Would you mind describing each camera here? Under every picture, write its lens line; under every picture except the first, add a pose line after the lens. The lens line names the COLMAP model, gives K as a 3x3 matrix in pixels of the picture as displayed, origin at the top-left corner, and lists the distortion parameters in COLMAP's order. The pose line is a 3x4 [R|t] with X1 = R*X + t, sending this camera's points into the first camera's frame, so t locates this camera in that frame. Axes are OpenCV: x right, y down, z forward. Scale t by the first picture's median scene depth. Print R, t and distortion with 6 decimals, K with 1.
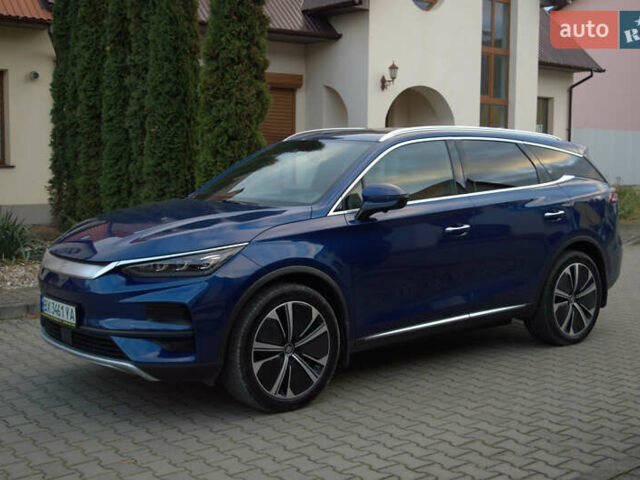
lens RADIAL K [[892.9, 0, 320.0], [0, 892.9, 240.0], [0, 0, 1]] dist [-0.029402, -0.081672]
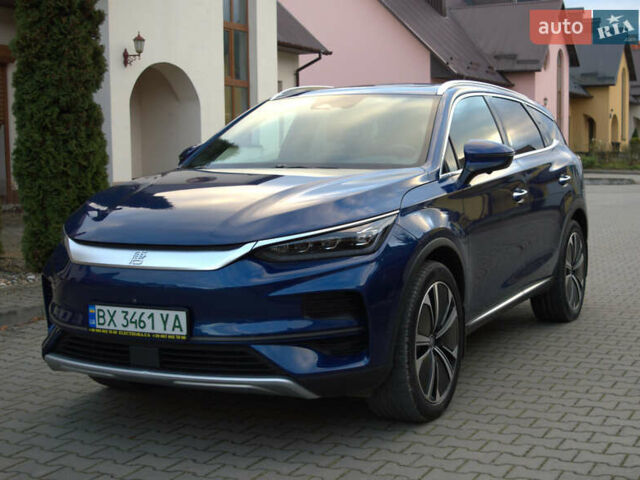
lens RADIAL K [[991.3, 0, 396.1], [0, 991.3, 241.4], [0, 0, 1]] dist [-0.041428, -0.050327]
pose [[0.886916, -0.056830, 0.458422, -0.244248], [0.061284, 0.998107, 0.005167, 0.013001], [-0.457848, 0.023511, 0.888720, 0.110375]]
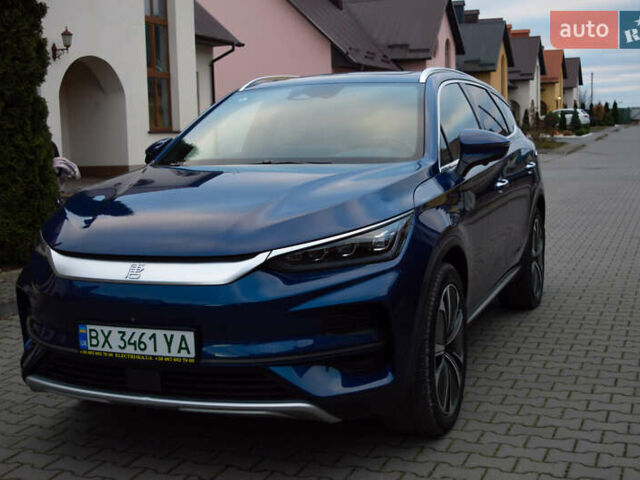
lens RADIAL K [[892.9, 0, 320.0], [0, 892.9, 240.0], [0, 0, 1]] dist [-0.029402, -0.081672]
pose [[0.868907, -0.089140, 0.486882, -0.251690], [0.082651, 0.995969, 0.034844, -0.001998], [-0.488026, 0.009965, 0.872772, 0.202422]]
